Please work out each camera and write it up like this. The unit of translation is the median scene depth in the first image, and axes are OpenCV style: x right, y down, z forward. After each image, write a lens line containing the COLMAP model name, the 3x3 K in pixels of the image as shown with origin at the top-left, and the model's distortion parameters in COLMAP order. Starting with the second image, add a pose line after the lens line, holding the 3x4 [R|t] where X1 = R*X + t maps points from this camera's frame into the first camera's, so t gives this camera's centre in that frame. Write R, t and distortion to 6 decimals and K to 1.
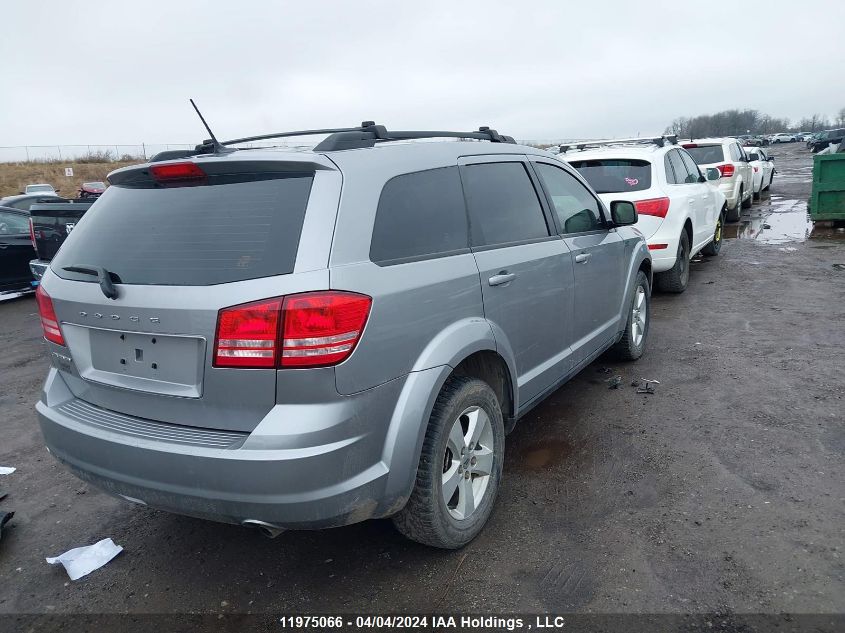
lens RADIAL K [[630.8, 0, 422.5], [0, 630.8, 316.5], [0, 0, 1]] dist [0.079856, -0.139996]
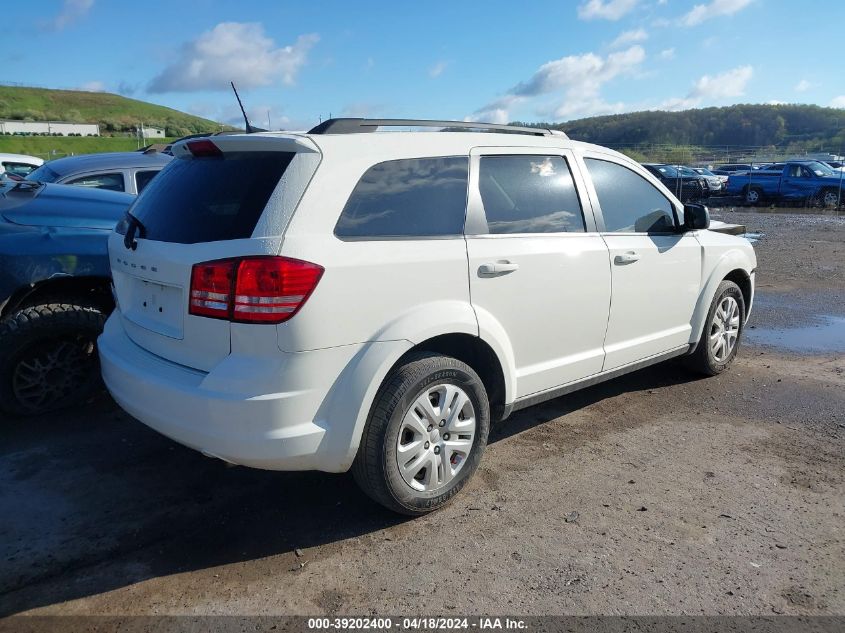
lens RADIAL K [[630.8, 0, 422.5], [0, 630.8, 316.5], [0, 0, 1]] dist [0.079856, -0.139996]
pose [[0.960078, 0.109999, -0.257197, 0.392754], [-0.106612, 0.993931, 0.027121, 0.006519], [0.258619, 0.001382, 0.965978, -0.032235]]
